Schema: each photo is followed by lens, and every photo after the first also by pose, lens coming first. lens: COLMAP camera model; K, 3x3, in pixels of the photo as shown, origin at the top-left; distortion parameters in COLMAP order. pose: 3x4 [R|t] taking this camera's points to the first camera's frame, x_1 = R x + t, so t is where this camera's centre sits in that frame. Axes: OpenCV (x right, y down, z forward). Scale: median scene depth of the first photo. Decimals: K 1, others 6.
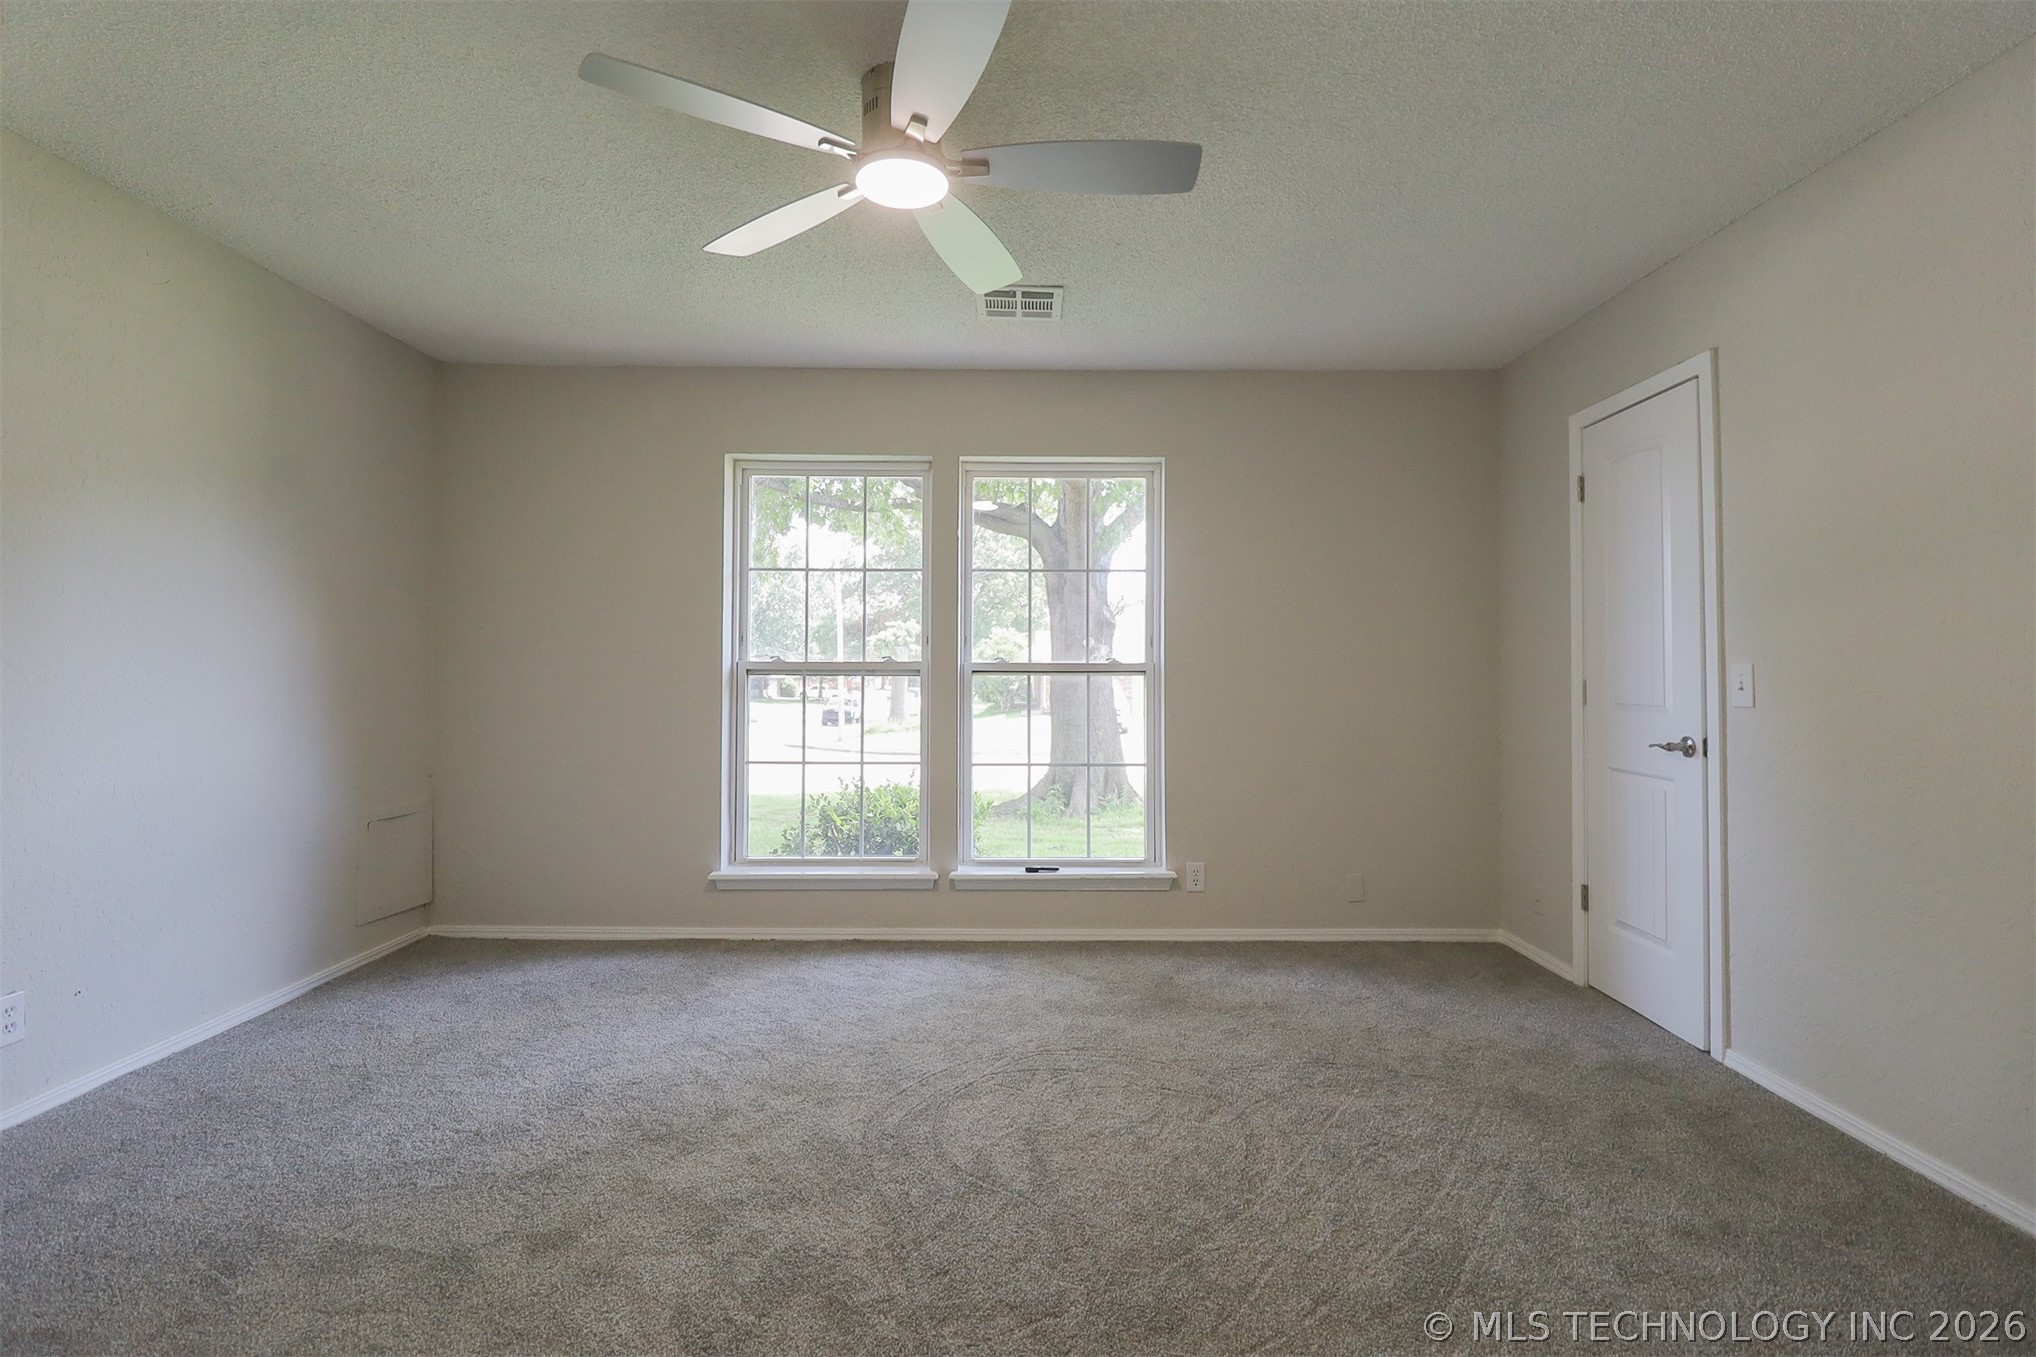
lens RADIAL K [[943.2, 0, 1013.3], [0, 943.2, 659.3], [0, 0, 1]] dist [0.000896, -0.014311]
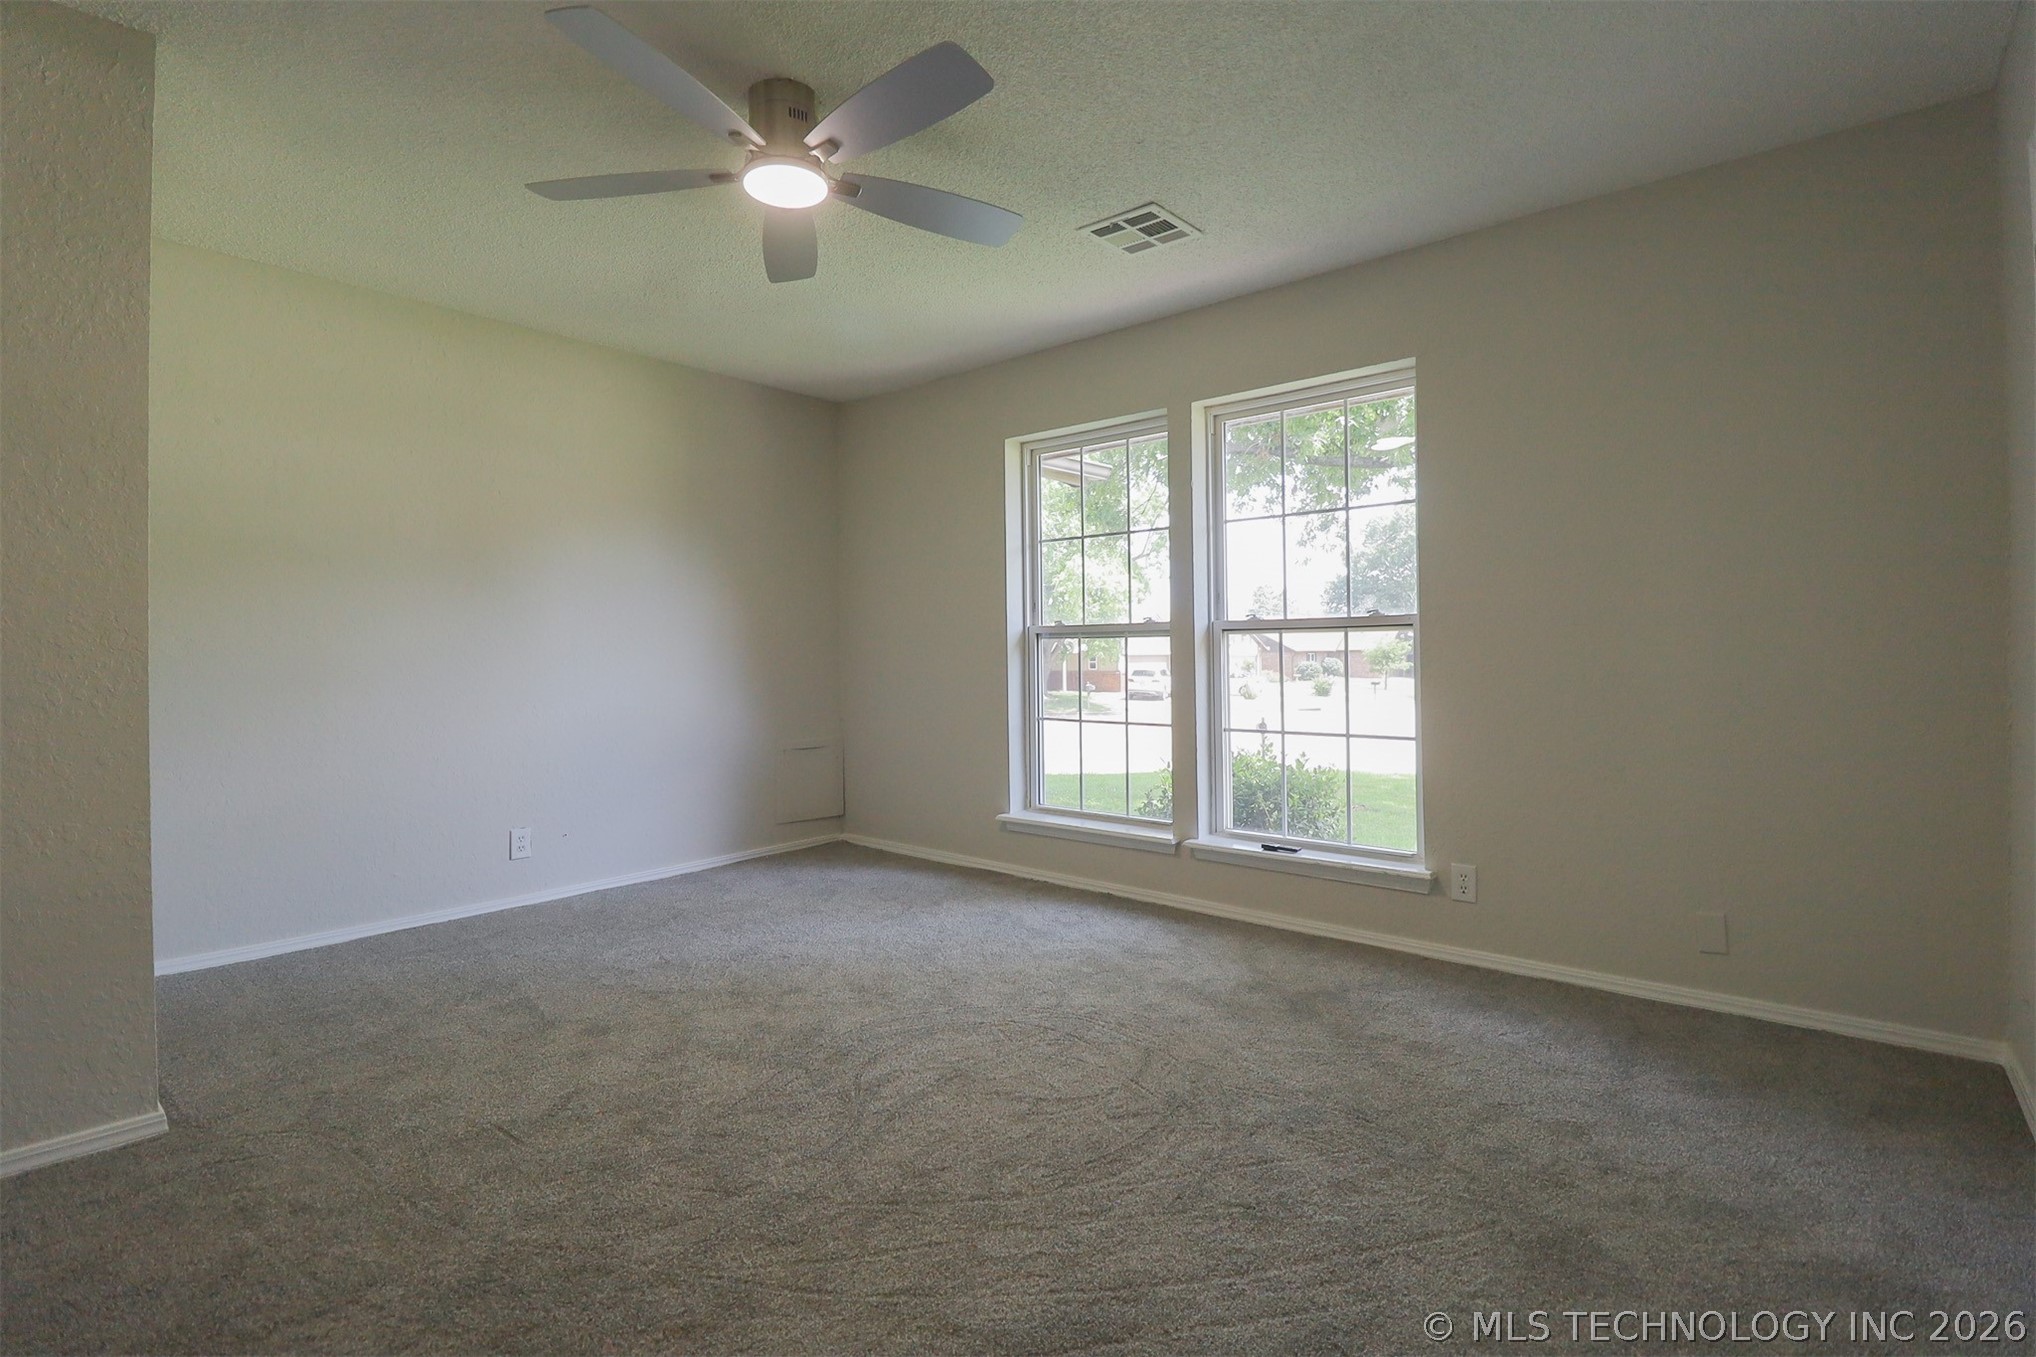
lens RADIAL K [[943.2, 0, 1013.3], [0, 943.2, 659.3], [0, 0, 1]] dist [0.000896, -0.014311]
pose [[0.755772, -0.004815, -0.654817, 0.428282], [0.021836, 0.999602, 0.017852, 0.021229], [0.654471, -0.027790, 0.755577, 0.162324]]
